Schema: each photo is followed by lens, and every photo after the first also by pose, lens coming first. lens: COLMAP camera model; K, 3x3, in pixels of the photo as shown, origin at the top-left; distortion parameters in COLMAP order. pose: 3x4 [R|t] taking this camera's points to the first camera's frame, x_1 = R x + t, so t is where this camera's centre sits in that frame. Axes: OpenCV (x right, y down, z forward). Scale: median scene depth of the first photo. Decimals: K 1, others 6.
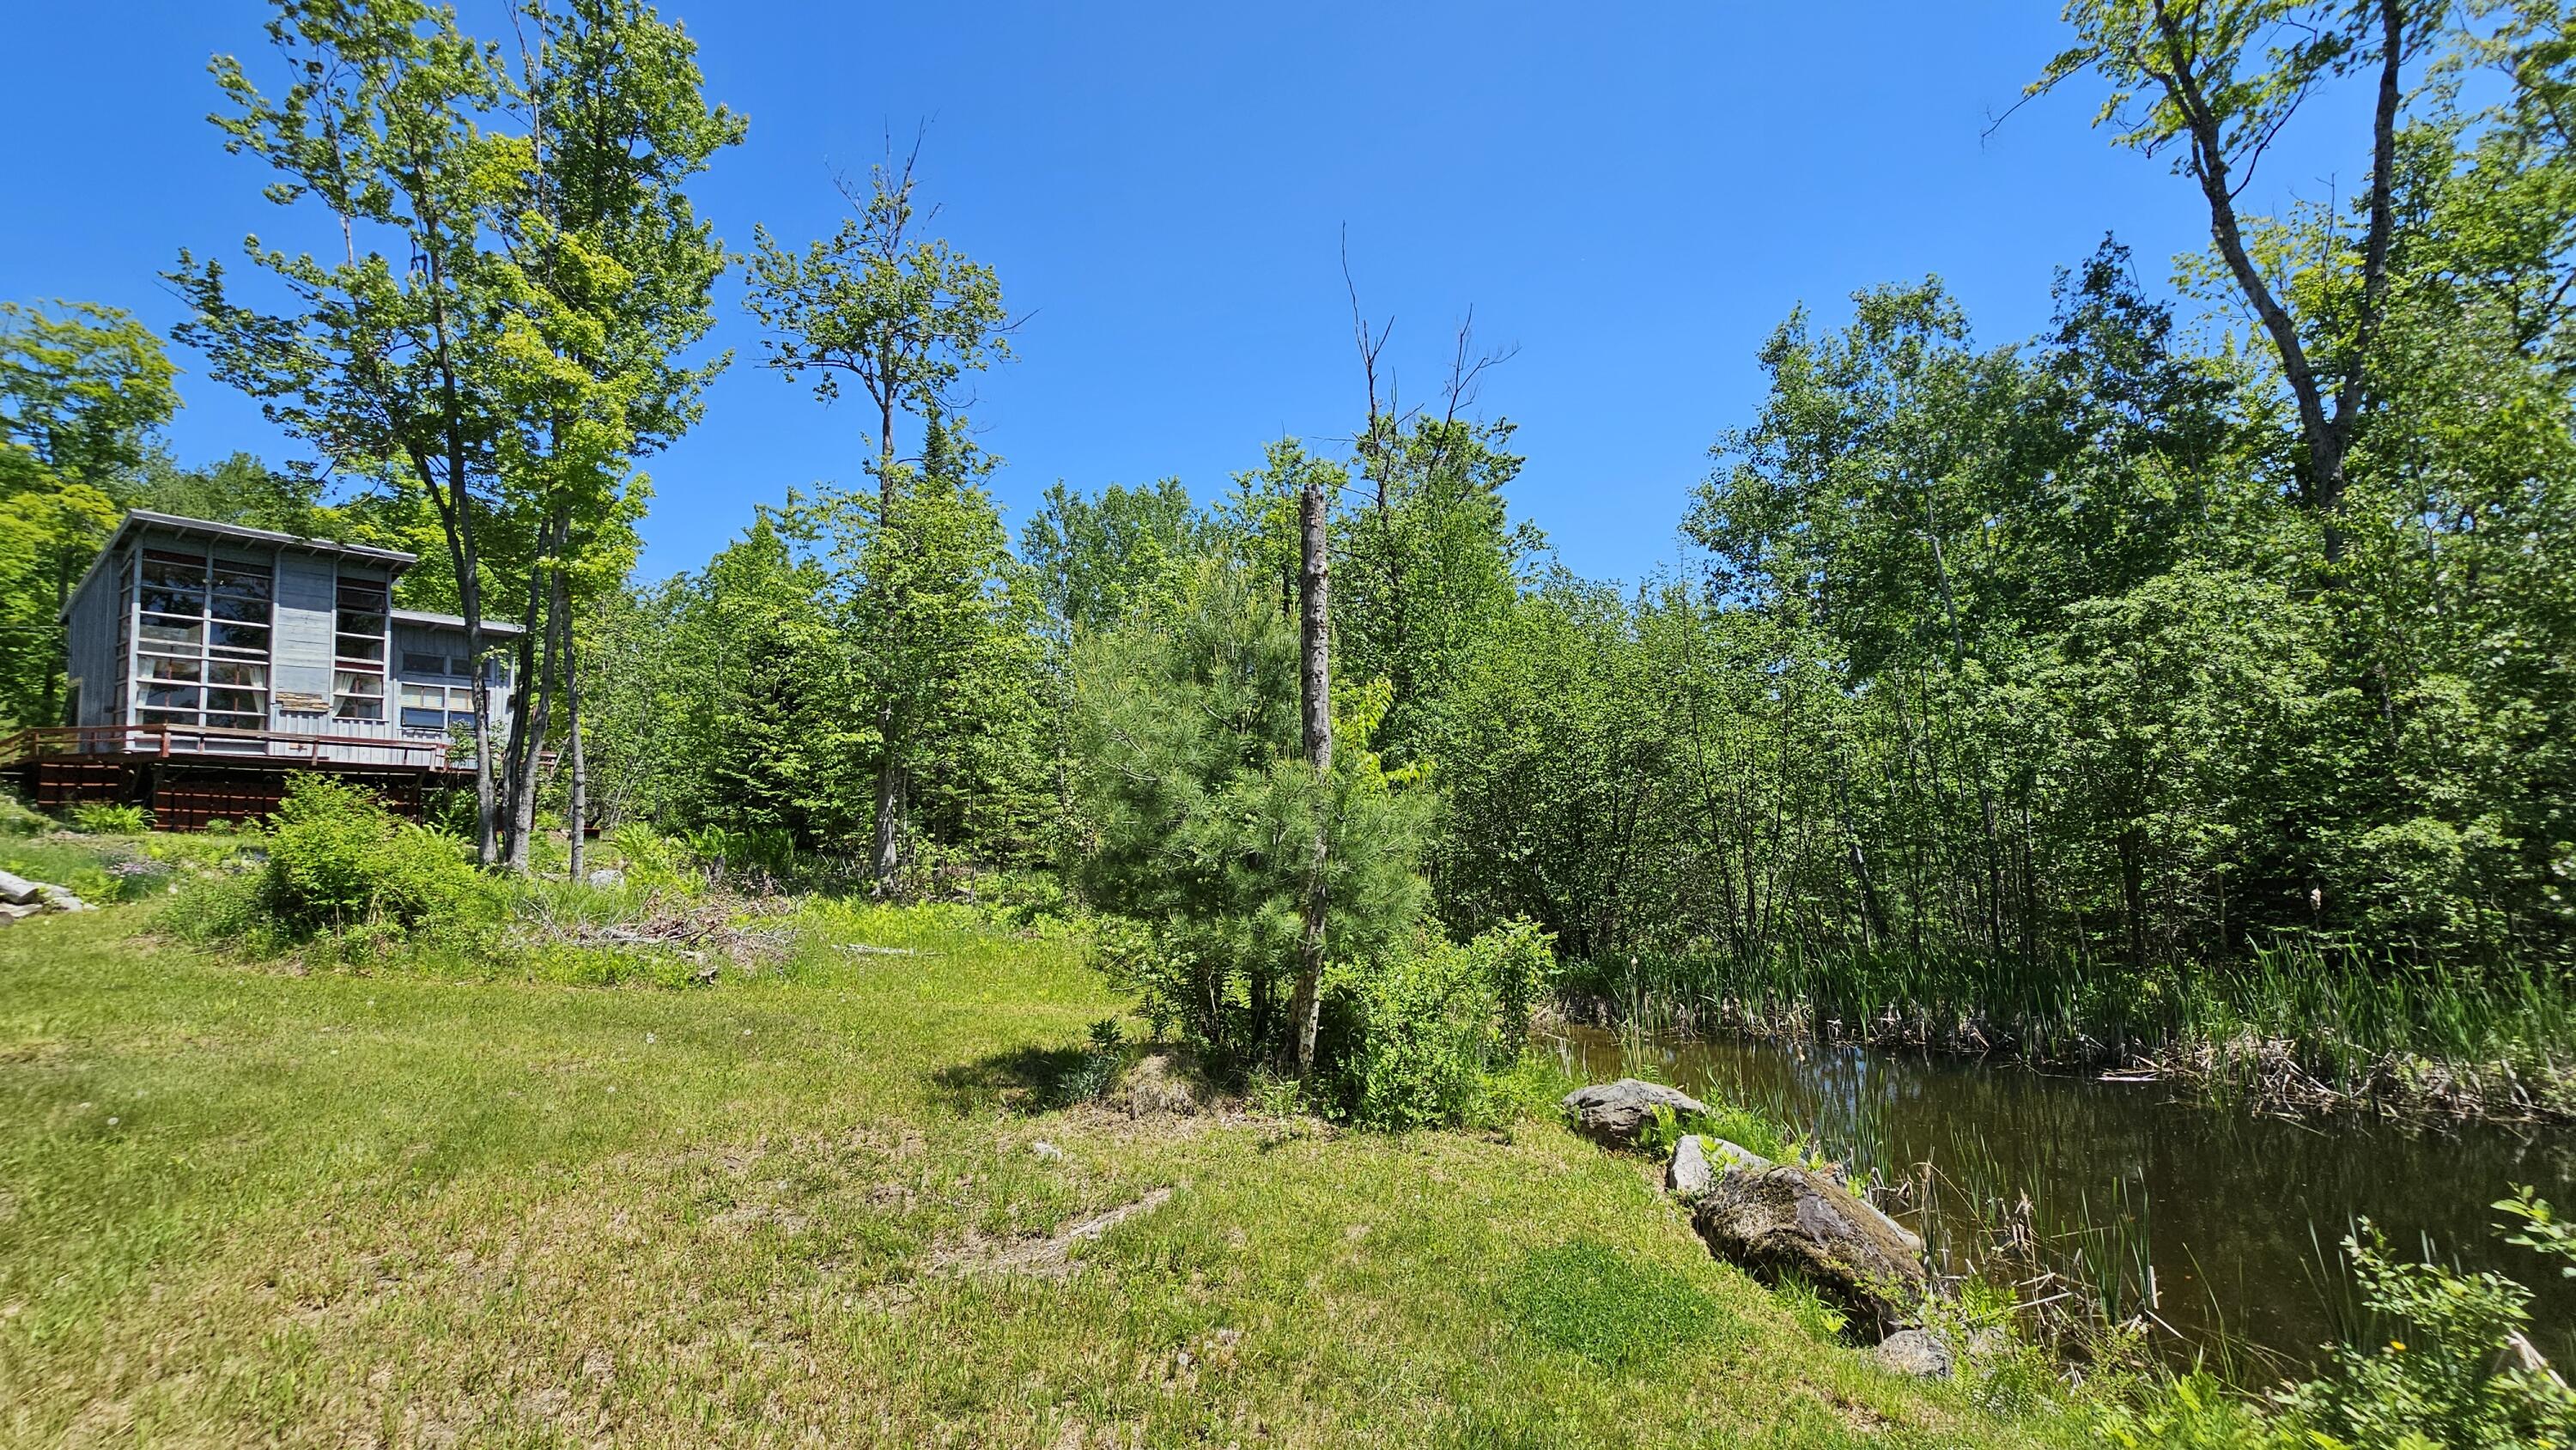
lens RADIAL K [[1073.0, 0, 1321.6], [0, 1073.0, 709.0], [0, 0, 1]] dist [-0.007699, 0.000010]
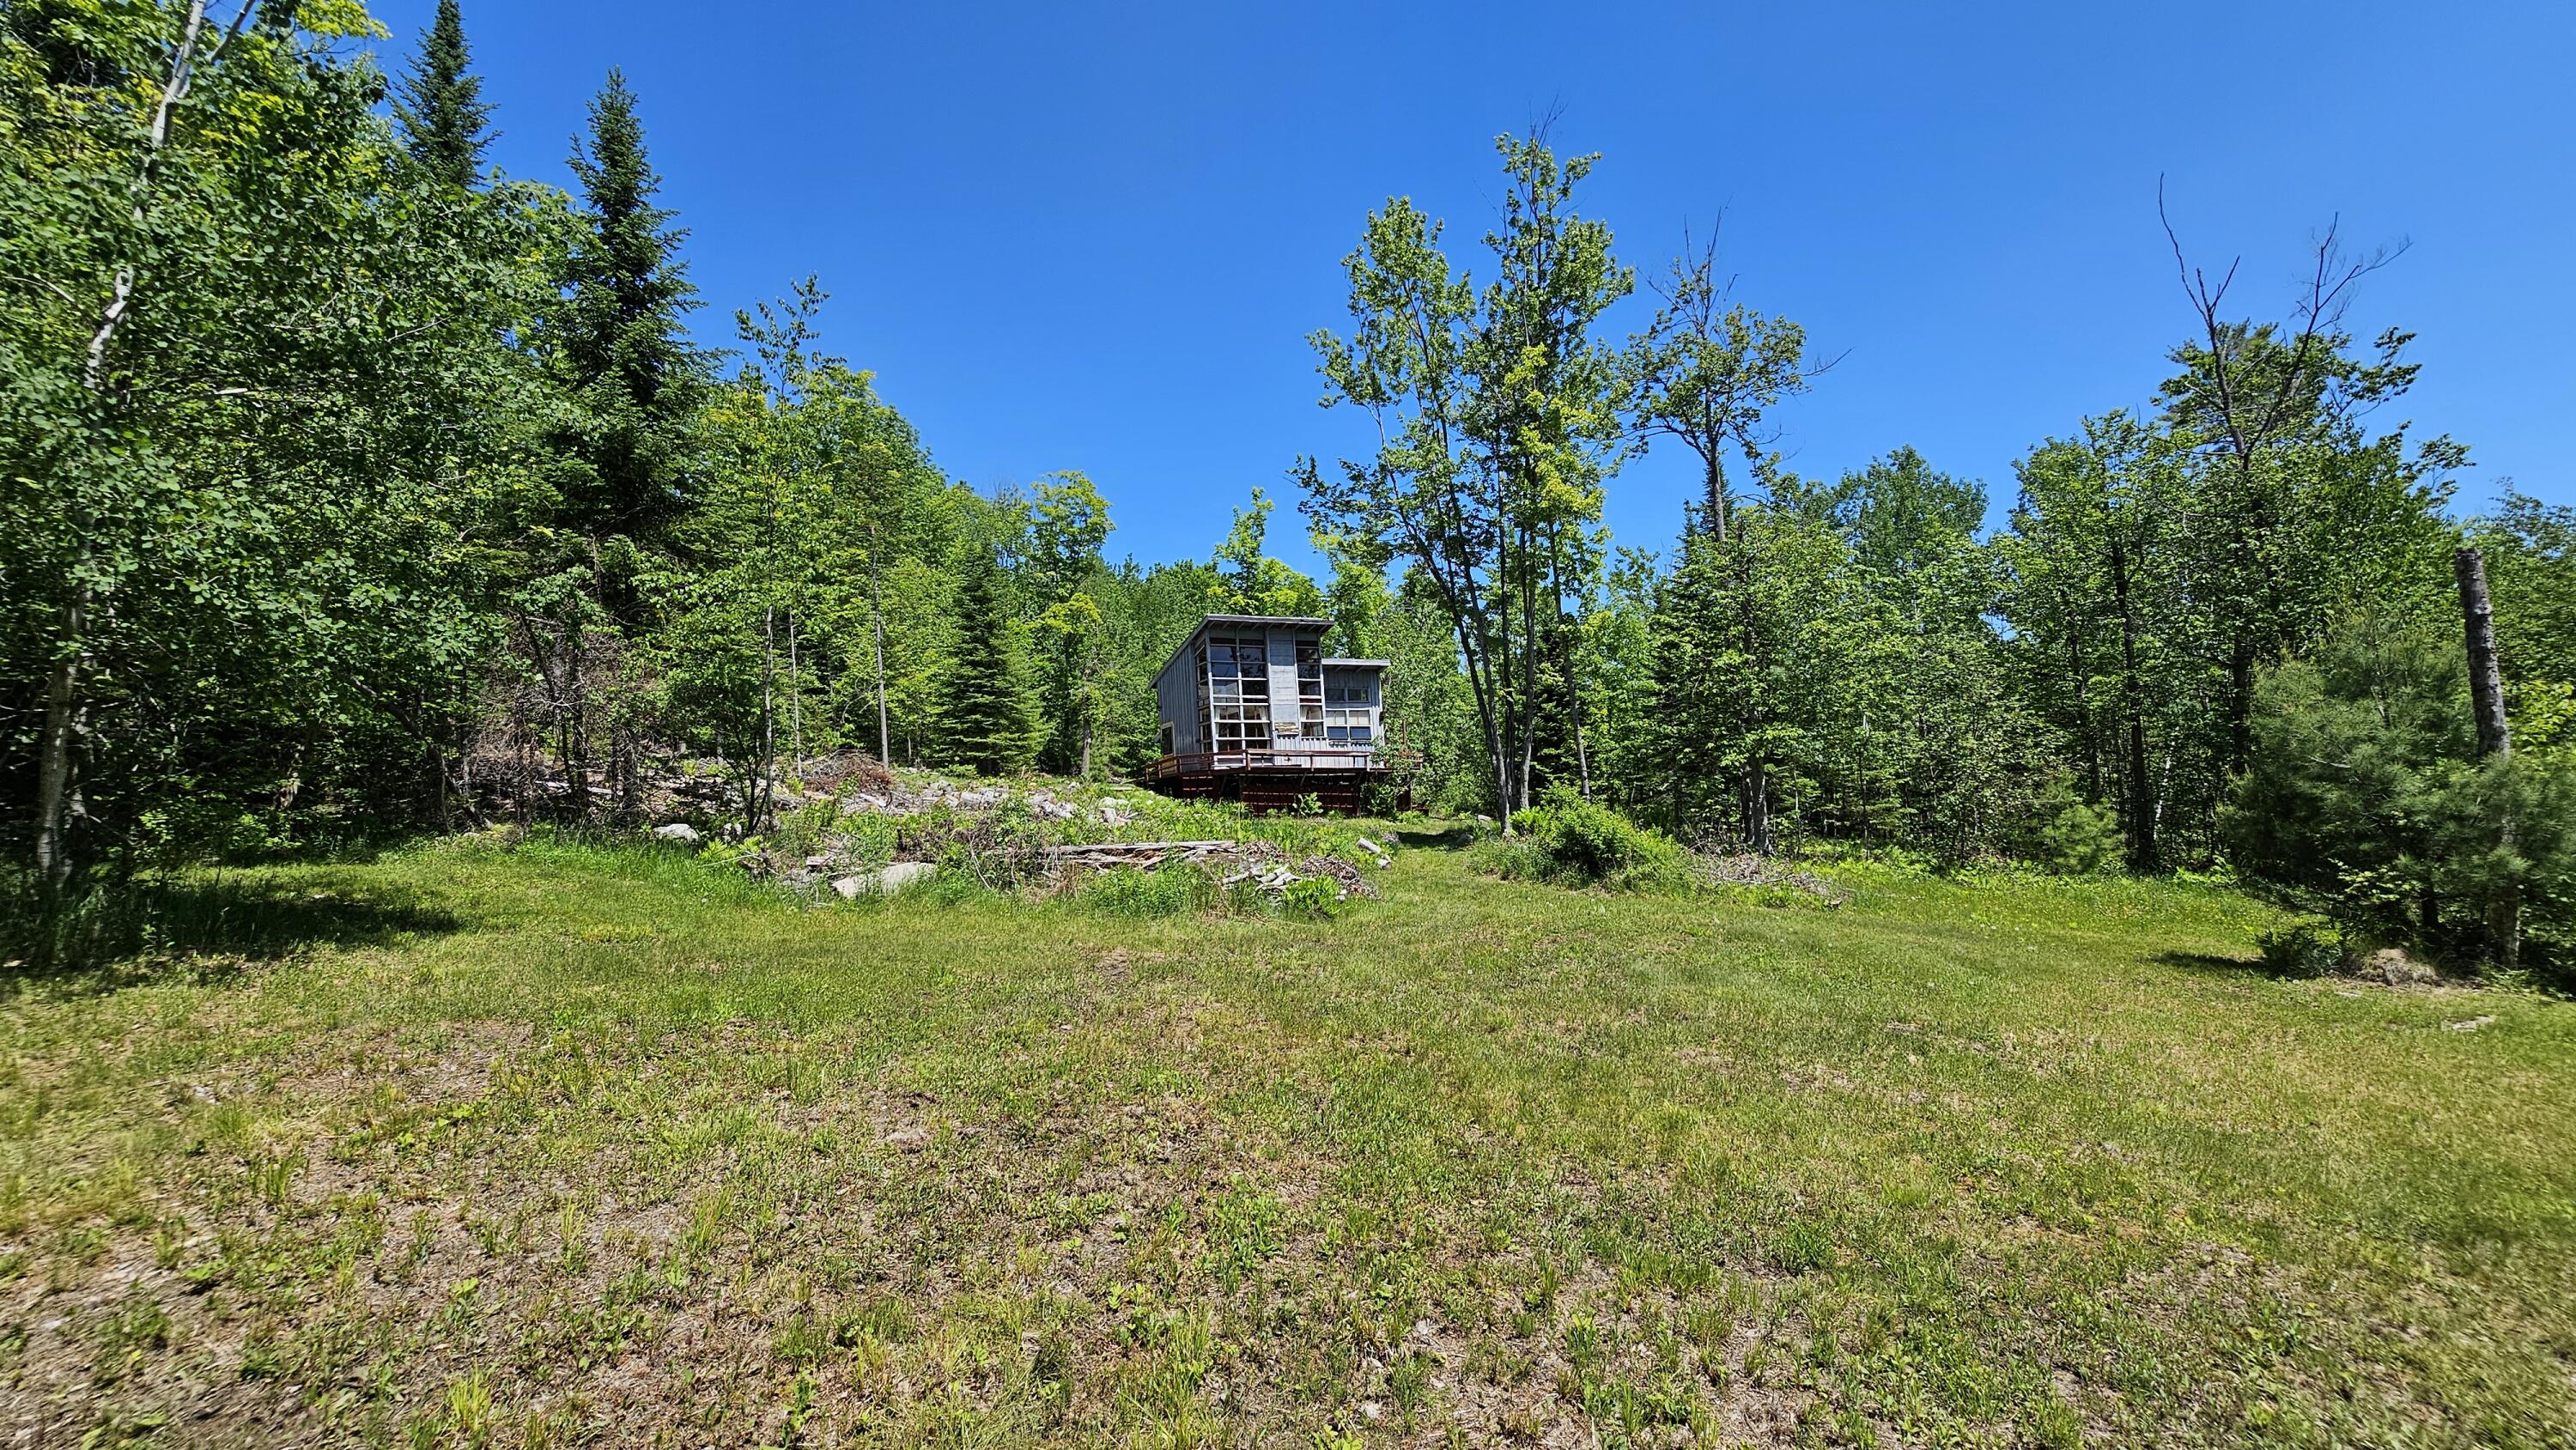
lens RADIAL K [[1073.0, 0, 1321.6], [0, 1073.0, 709.0], [0, 0, 1]] dist [-0.007699, 0.000010]
pose [[0.844730, -0.072362, -0.530278, -0.132504], [0.086743, 0.996228, 0.002235, -0.032931], [0.528116, -0.047886, 0.847821, -0.232164]]
